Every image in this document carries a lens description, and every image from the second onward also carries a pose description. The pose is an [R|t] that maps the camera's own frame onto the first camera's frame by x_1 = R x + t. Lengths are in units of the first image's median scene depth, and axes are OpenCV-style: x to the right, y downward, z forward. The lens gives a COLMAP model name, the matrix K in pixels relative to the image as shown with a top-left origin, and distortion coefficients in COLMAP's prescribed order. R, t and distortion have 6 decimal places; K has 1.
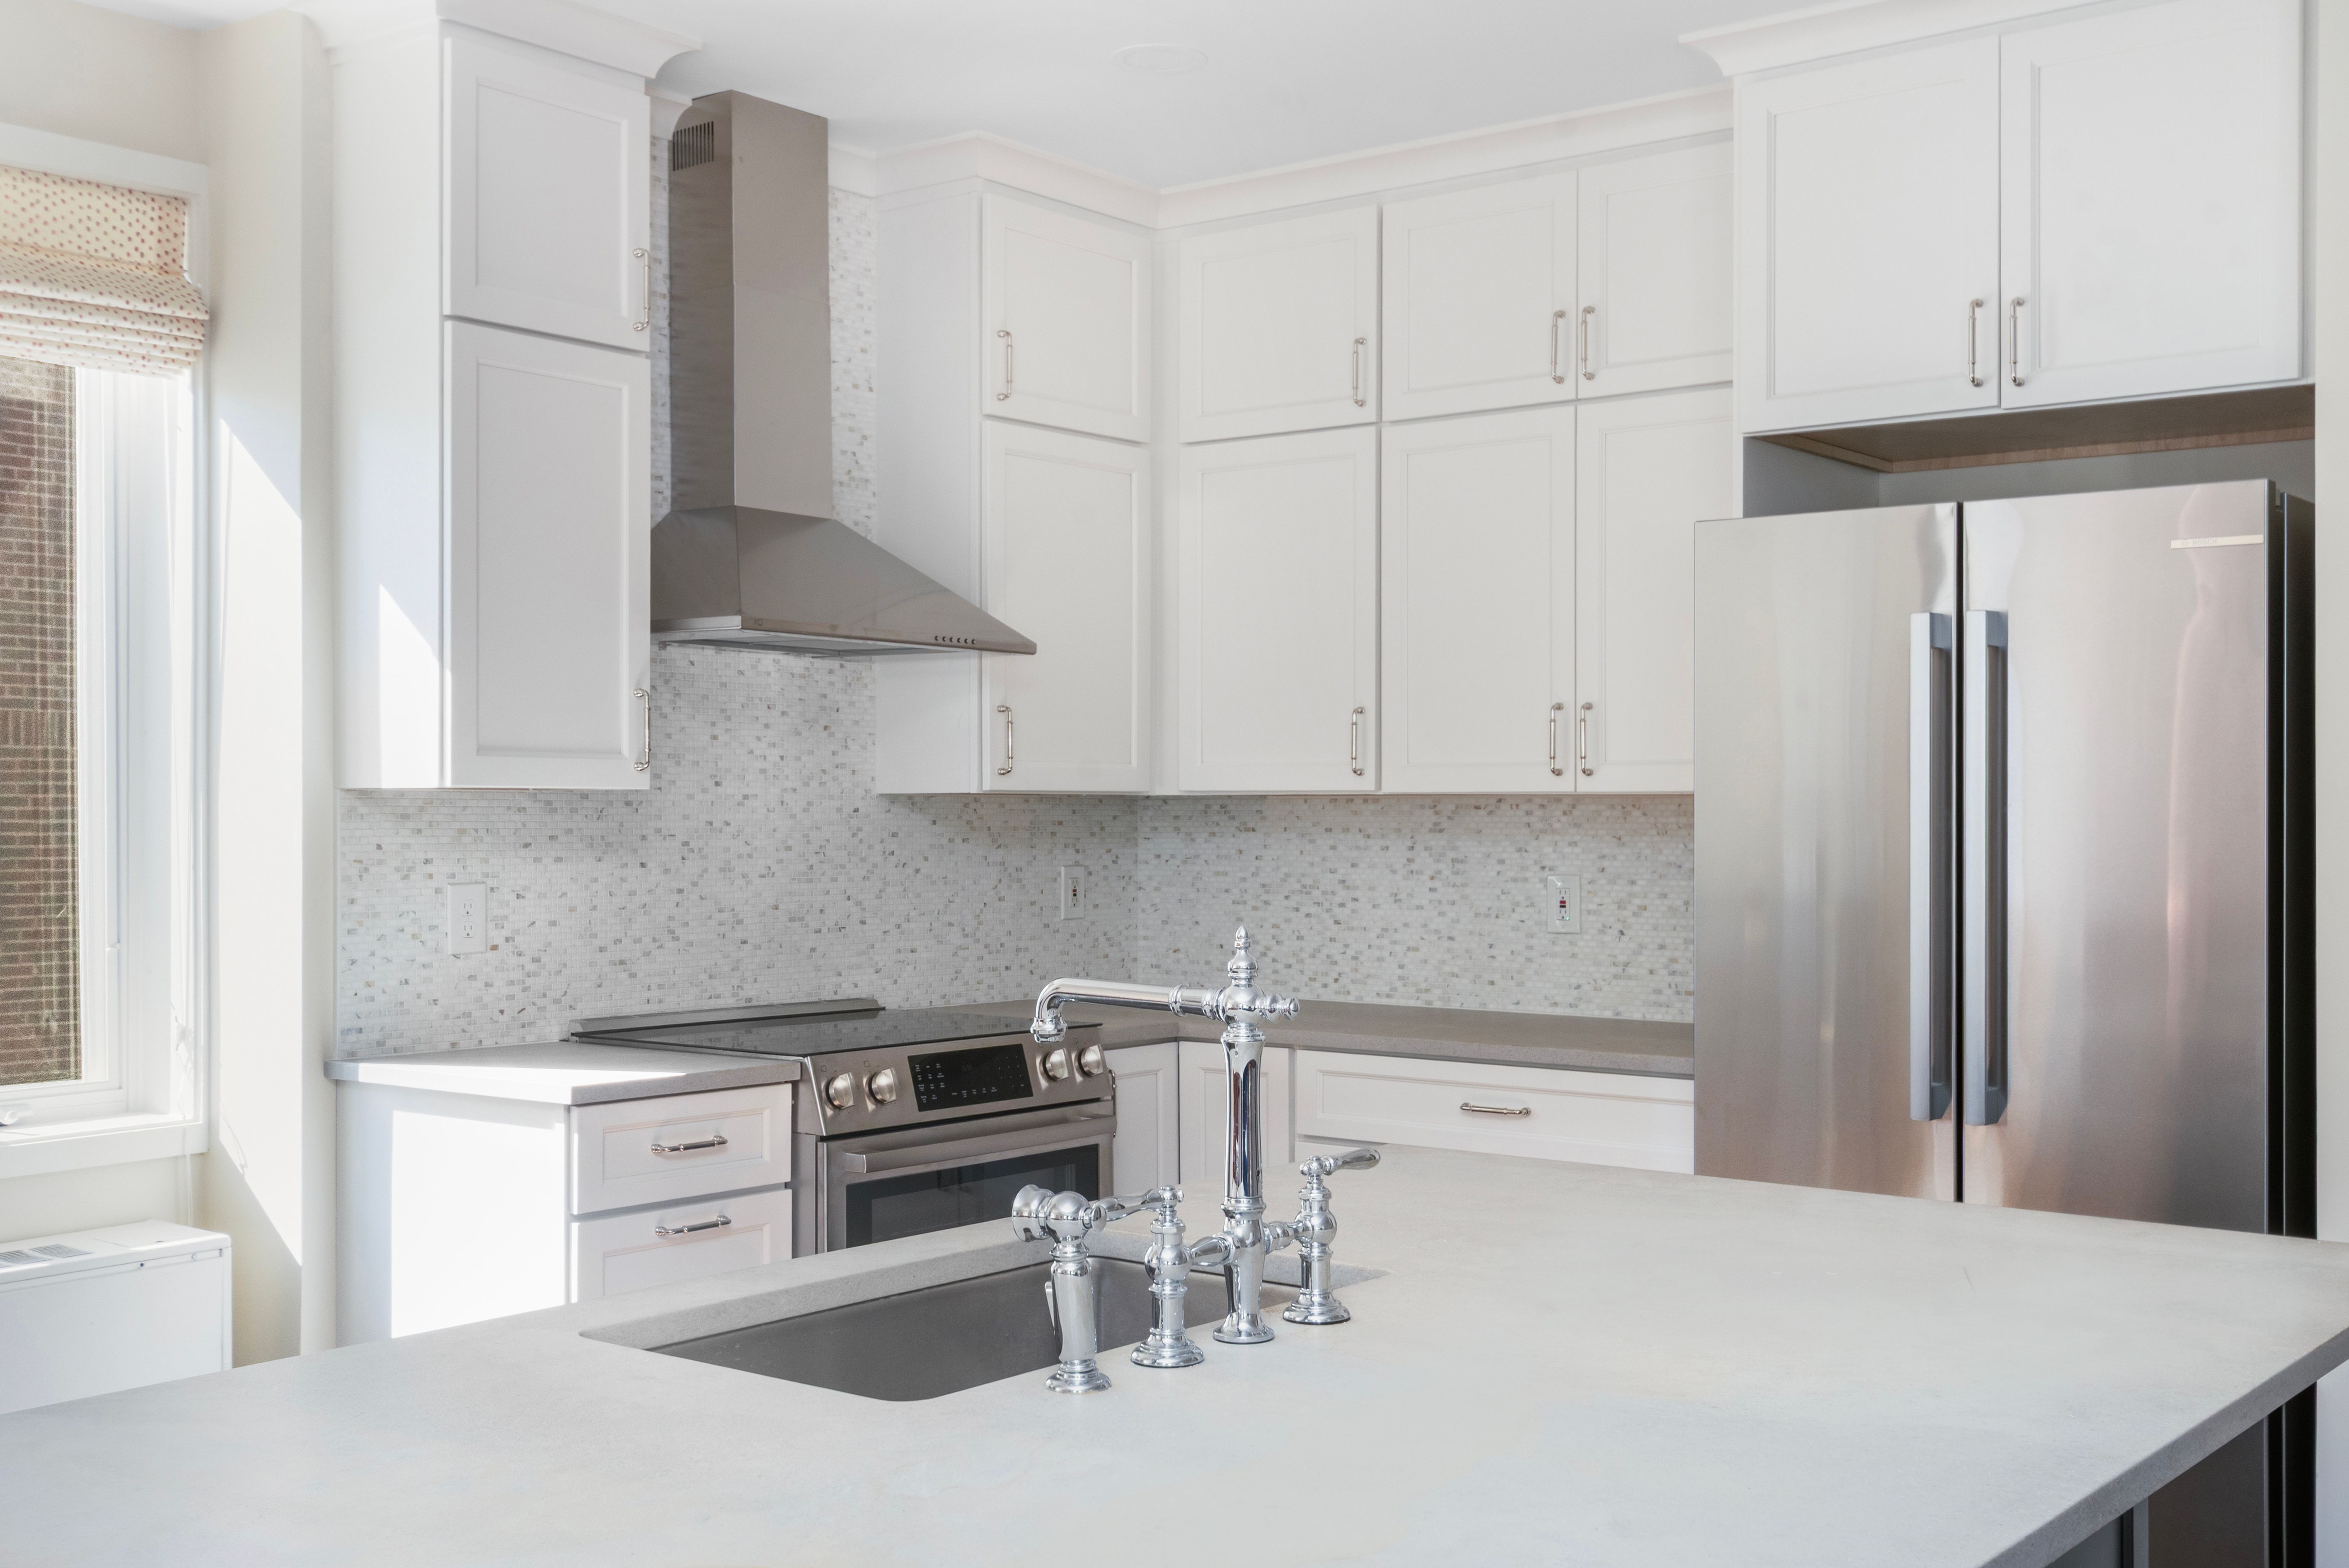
lens RADIAL K [[2434.9, 0, 1220.9], [0, 2434.9, 811.5], [0, 0, 1]] dist [0.033538, 0.000000]
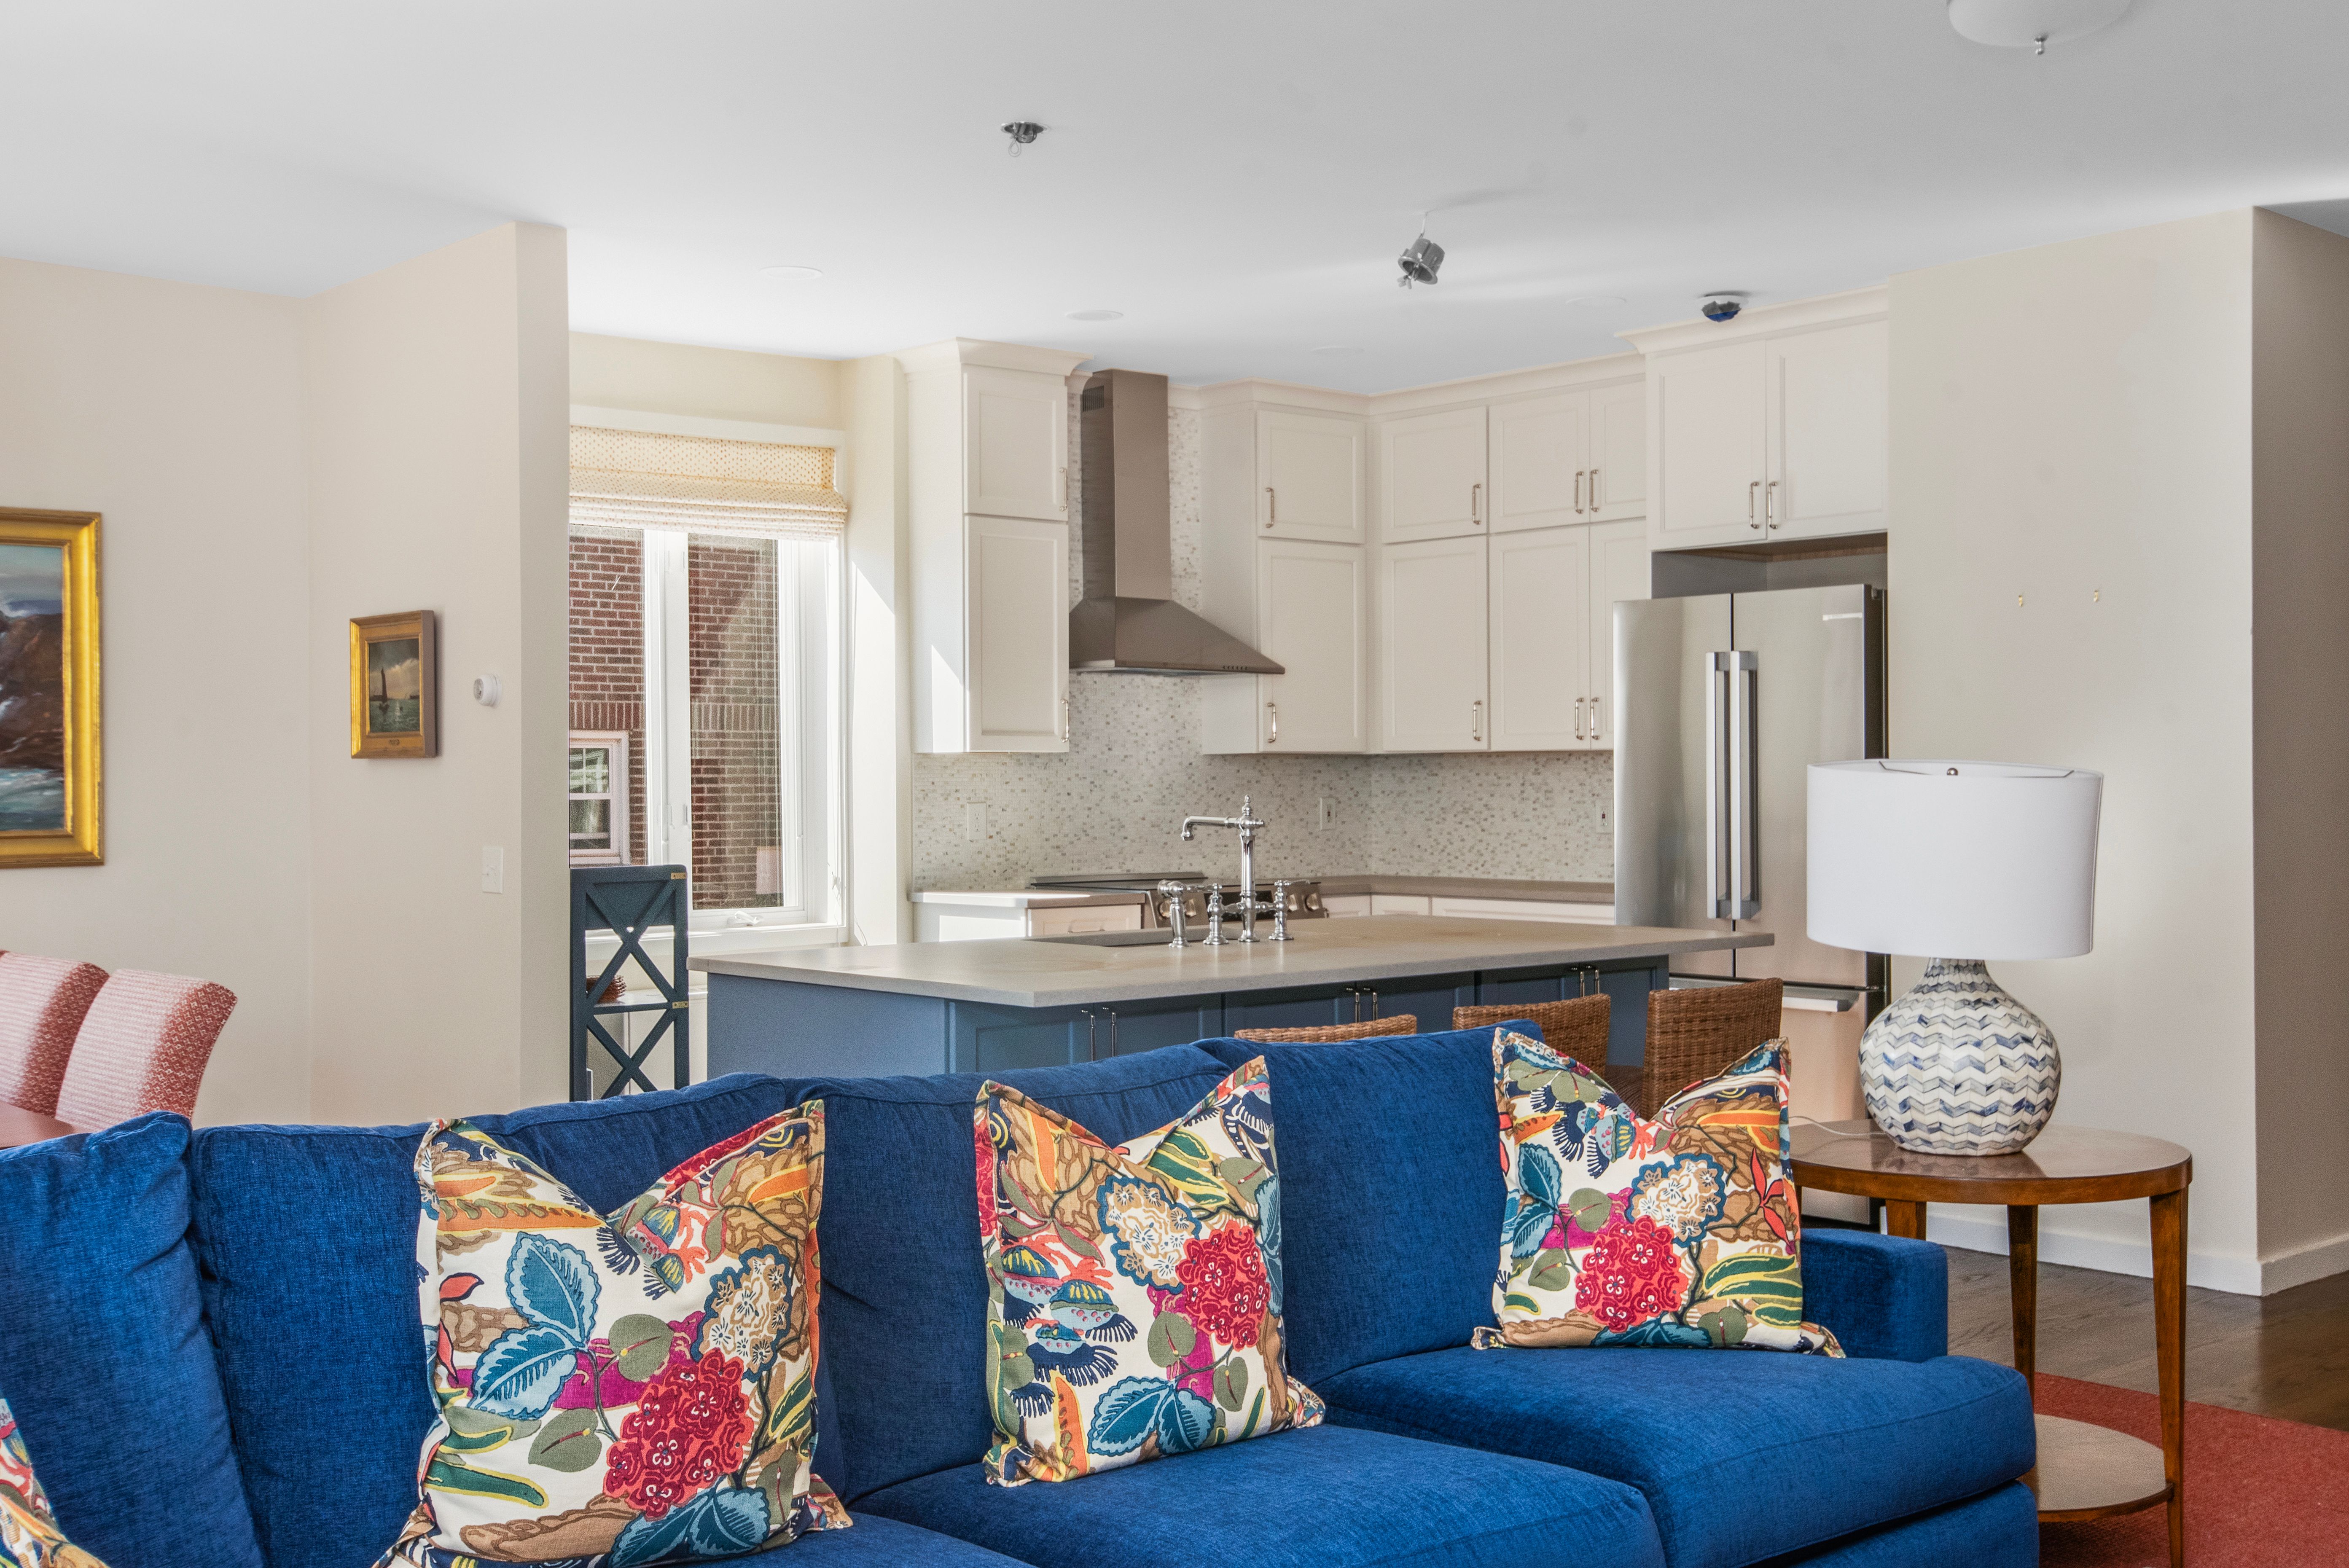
lens RADIAL K [[2434.8, 0, 1251.4], [0, 2434.8, 792.5], [0, 0, 1]] dist [0.033538, 0.000000]
pose [[0.983450, -0.006620, -0.181060, 0.221945], [0.007356, 0.999967, 0.003397, 0.015220], [0.181031, -0.004673, 0.983466, -0.748181]]
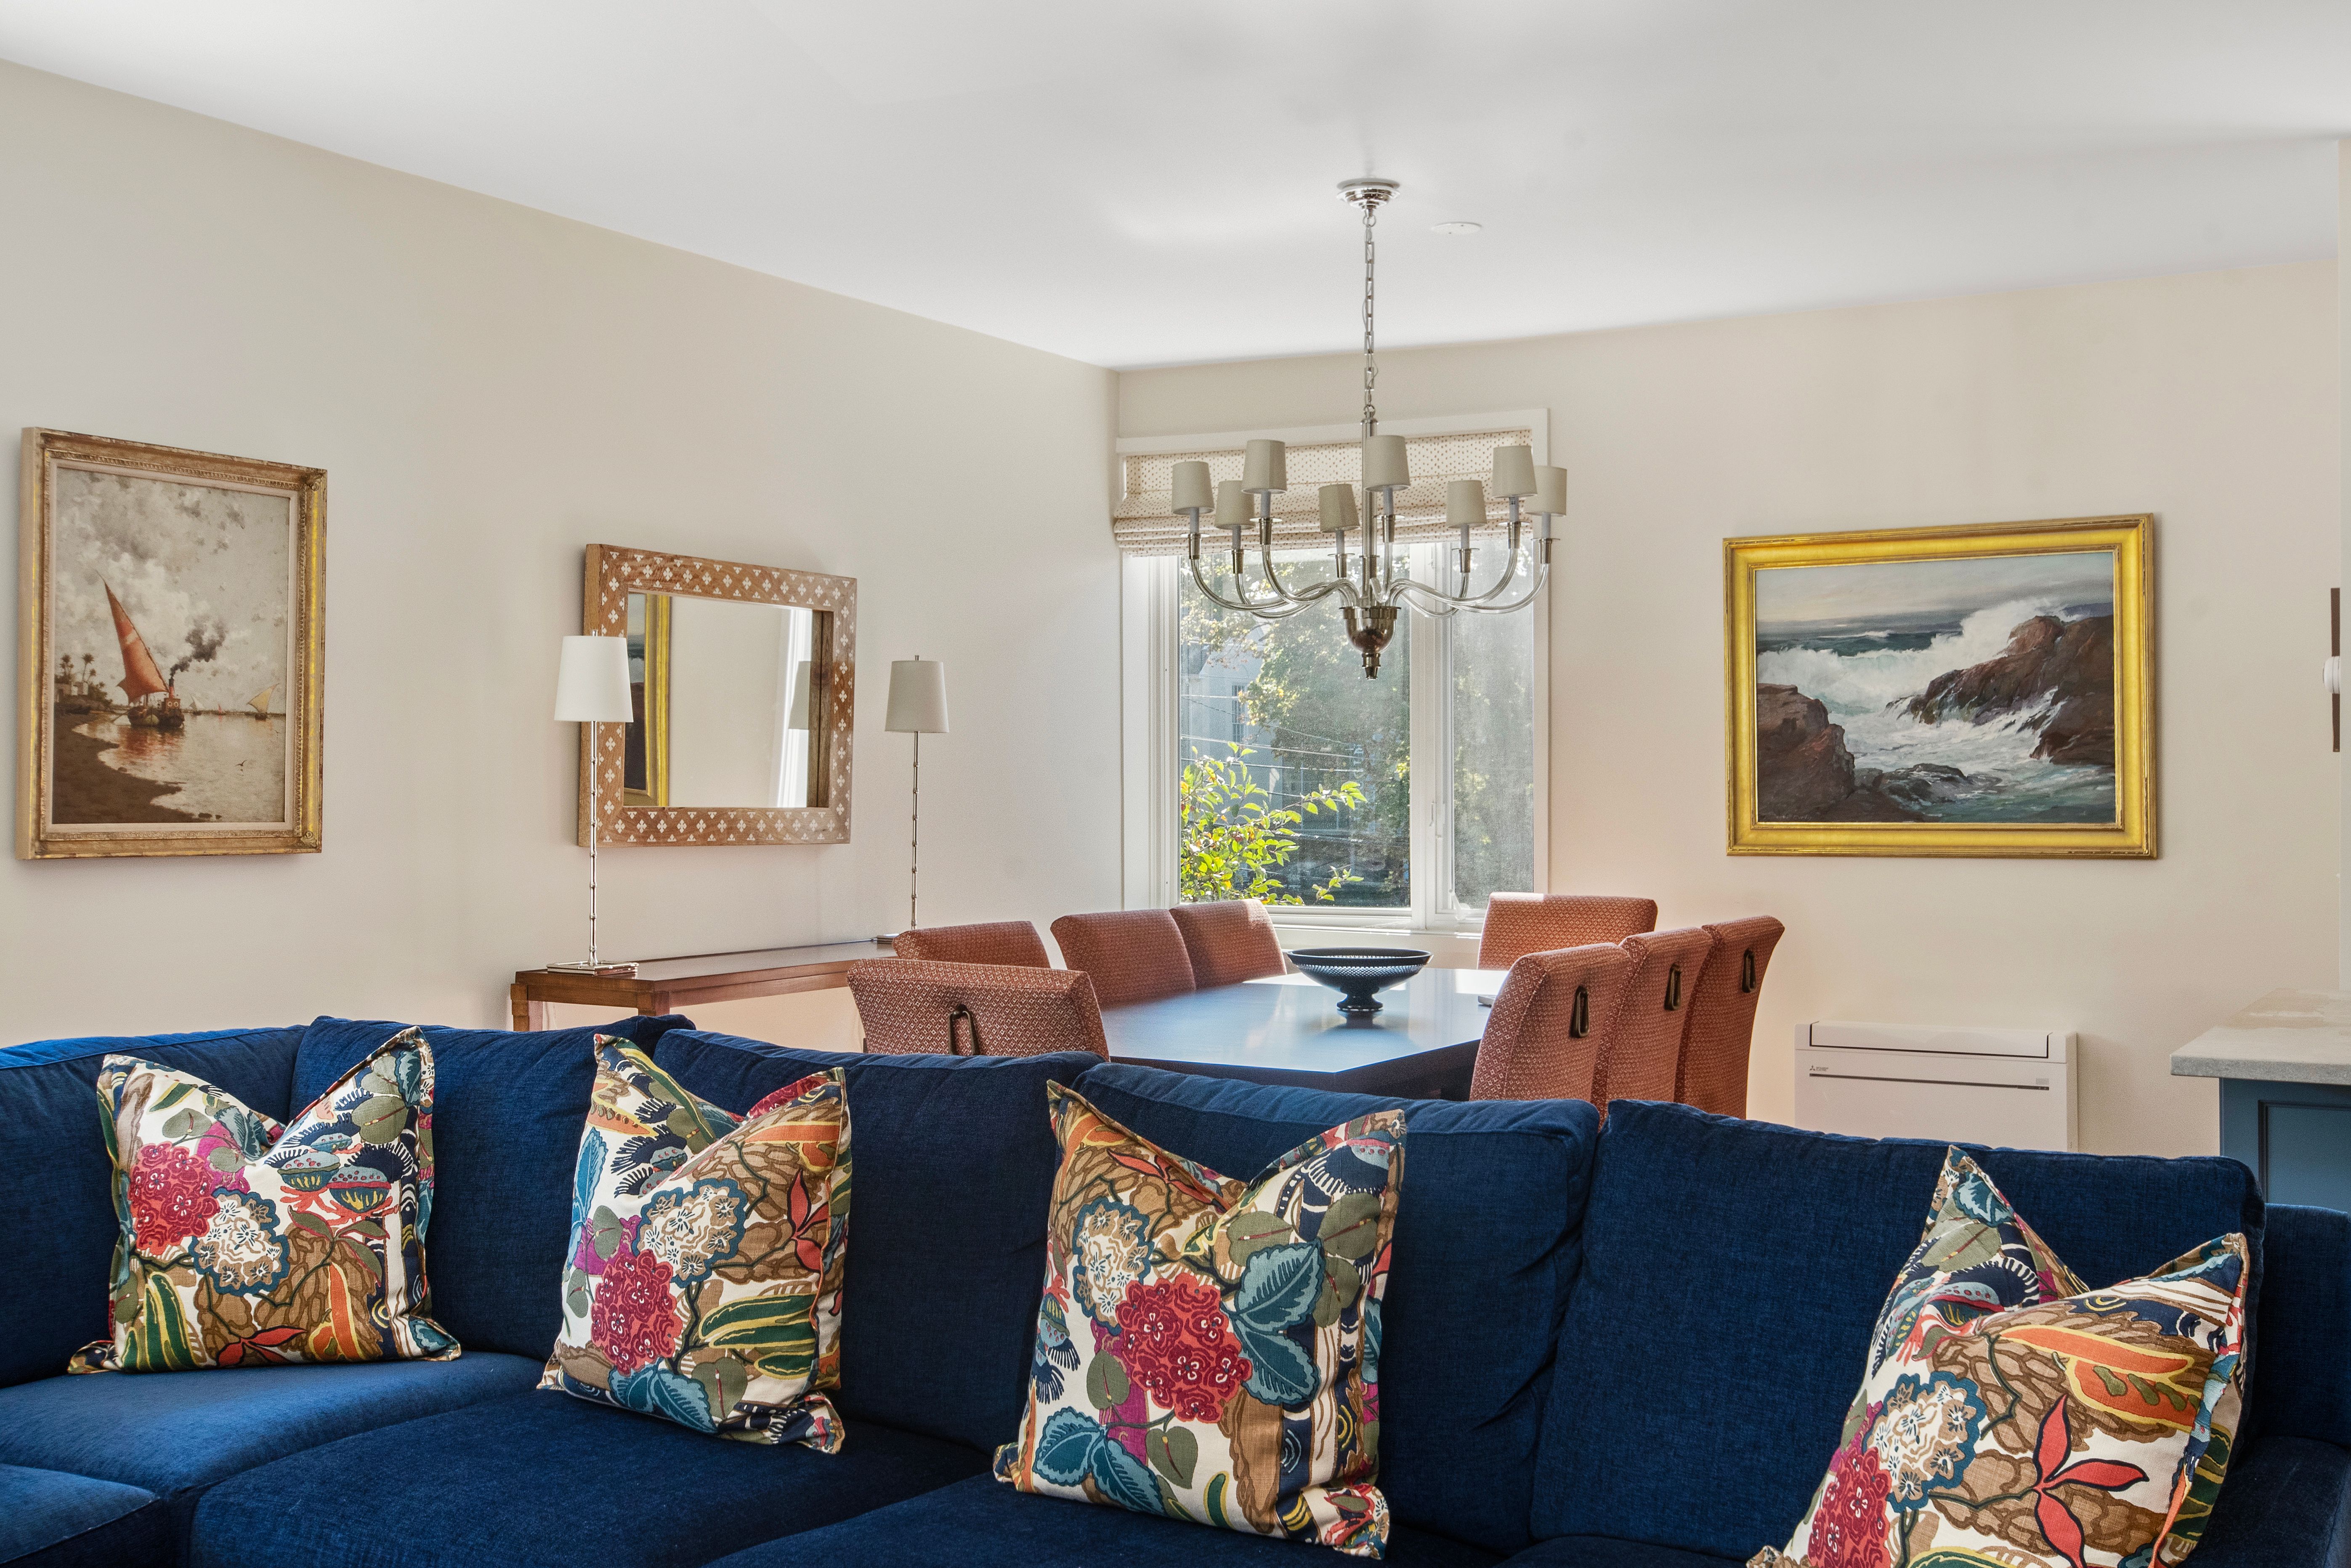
lens RADIAL K [[2436.8, 0, 1243.2], [0, 2436.8, 765.5], [0, 0, 1]] dist [0.033538, 0.000000]
pose [[0.158811, -0.009010, -0.987268, 0.641272], [0.000364, 0.999959, -0.009067, 0.014829], [0.987309, 0.001080, 0.158808, -0.237200]]
